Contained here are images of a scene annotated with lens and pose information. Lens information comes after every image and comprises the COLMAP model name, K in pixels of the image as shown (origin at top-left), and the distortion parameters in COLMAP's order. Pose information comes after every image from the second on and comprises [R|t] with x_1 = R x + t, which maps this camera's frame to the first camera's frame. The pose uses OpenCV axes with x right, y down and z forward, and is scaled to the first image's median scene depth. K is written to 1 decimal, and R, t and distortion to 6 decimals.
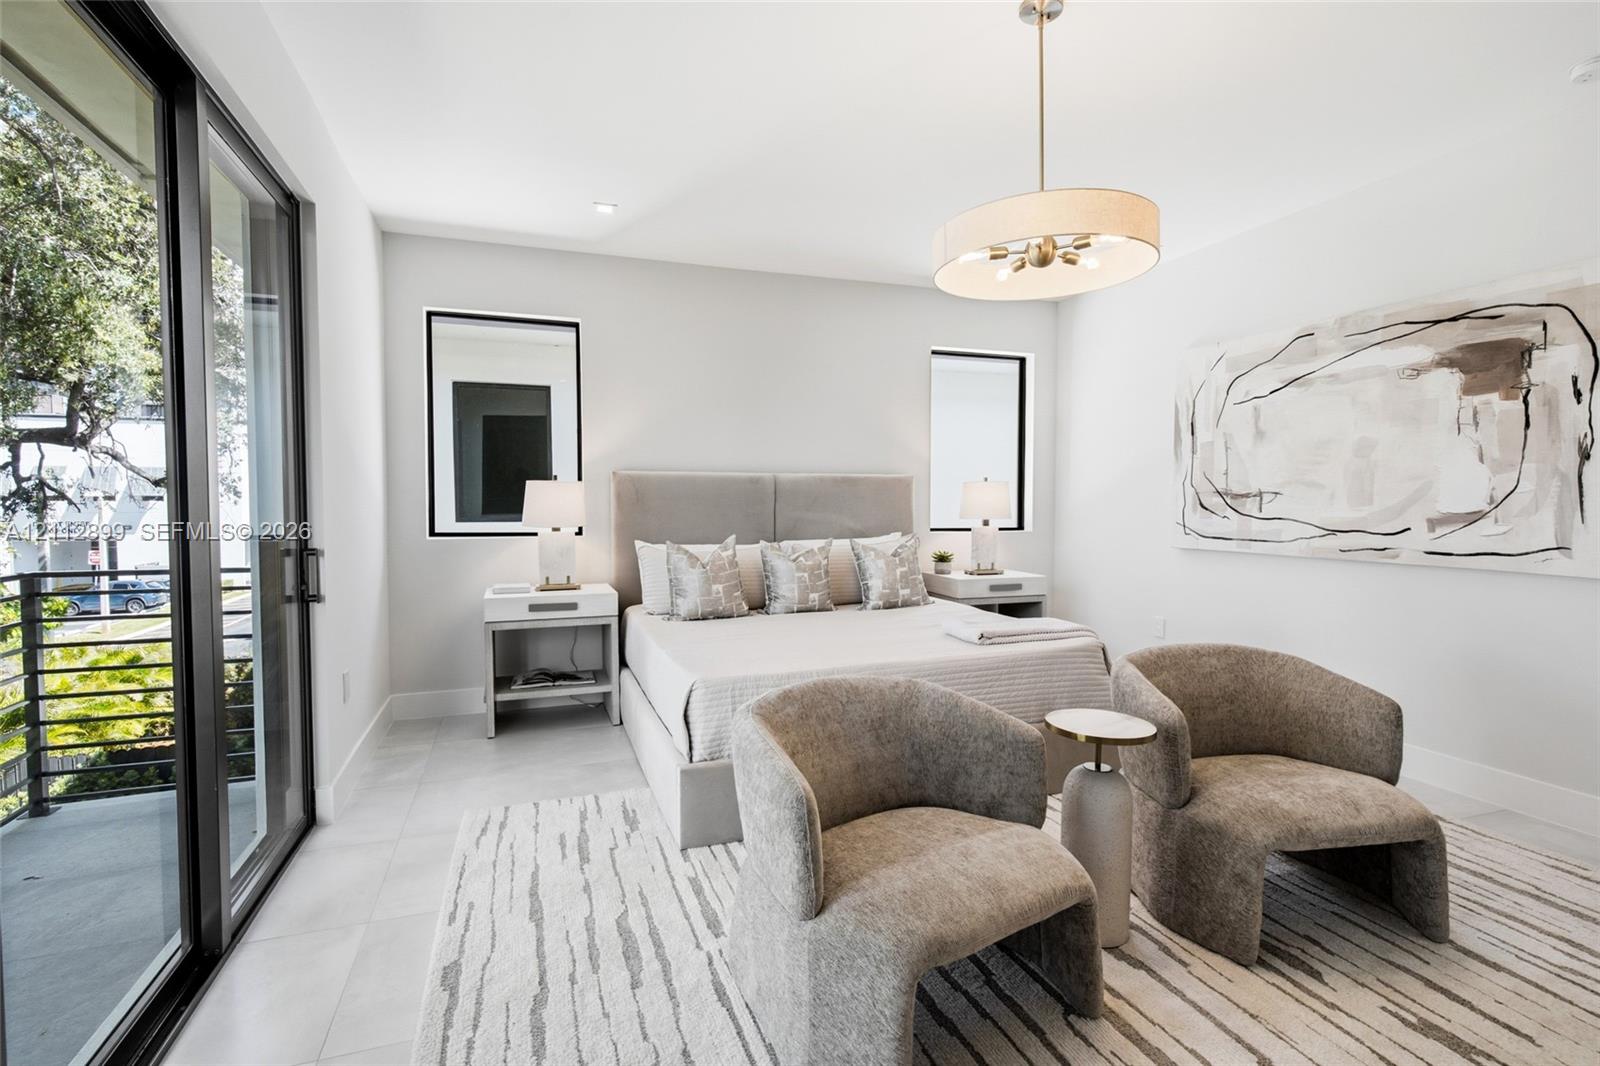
lens RADIAL K [[770.7, 0, 793.4], [0, 770.7, 532.8], [0, 0, 1]] dist [-0.004827, -0.000292]
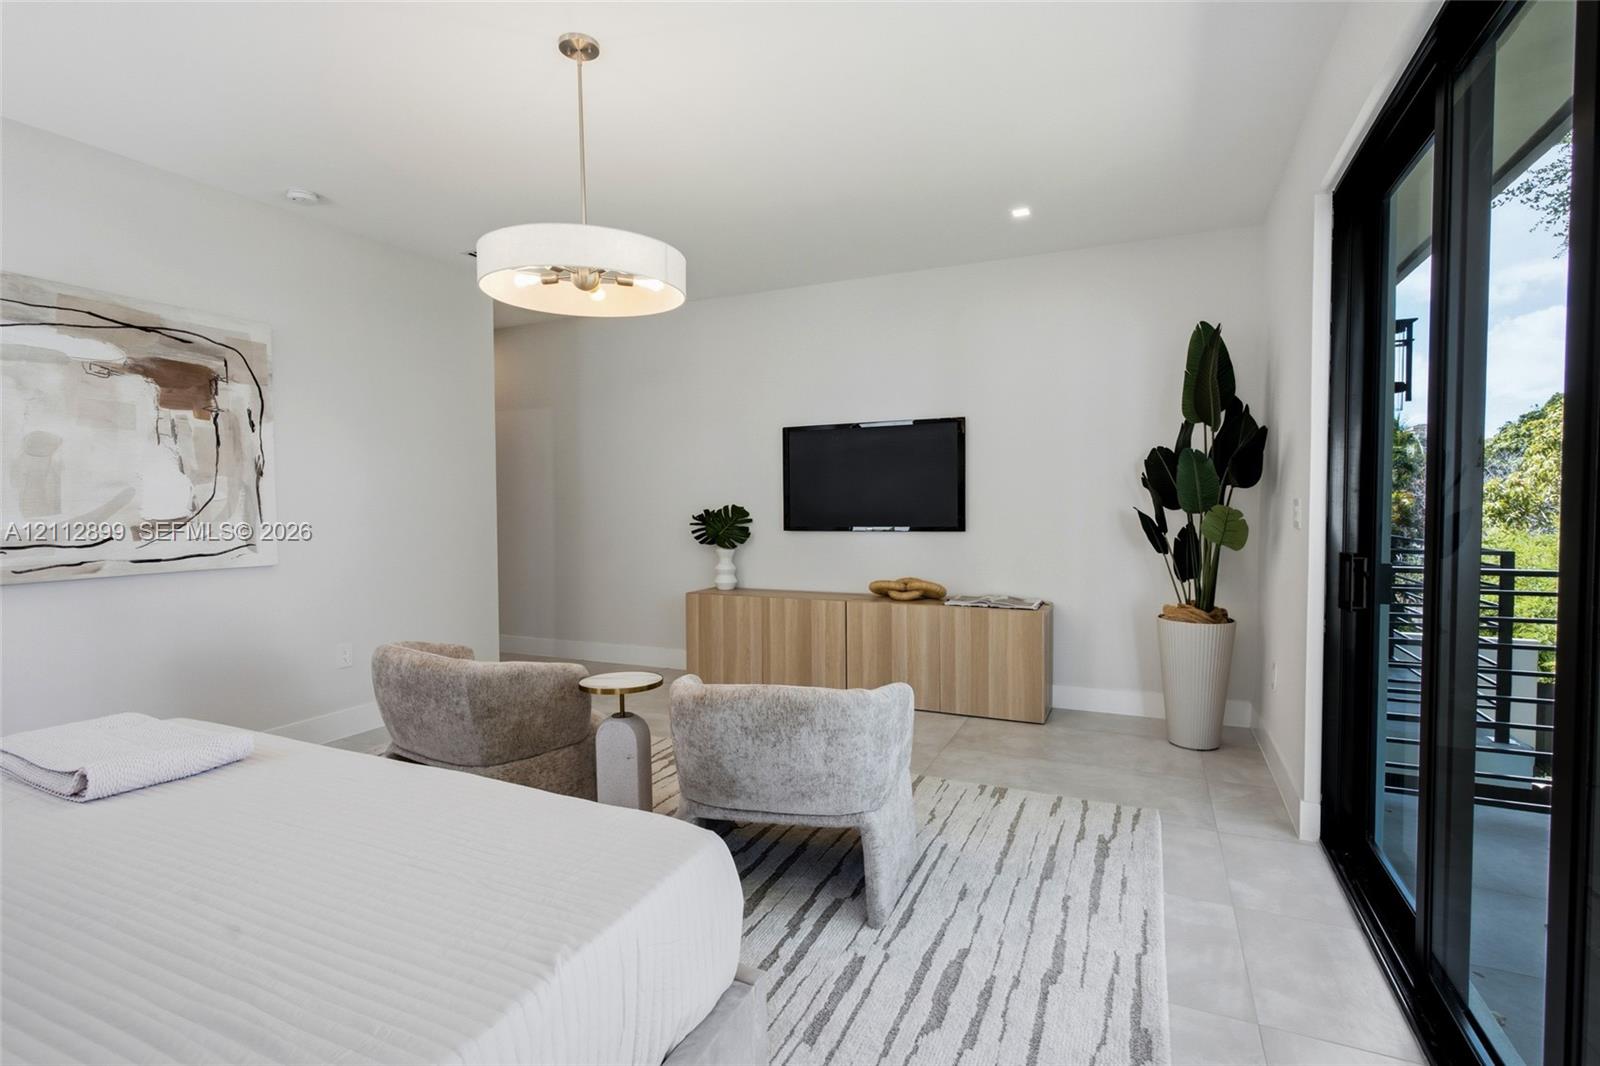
lens RADIAL K [[770.7, 0, 793.4], [0, 770.7, 532.8], [0, 0, 1]] dist [-0.004827, -0.000292]
pose [[-0.720814, -0.022881, 0.692750, -0.506198], [0.032303, 0.997260, 0.066550, -0.053786], [-0.692375, 0.070348, -0.718100, 1.253502]]
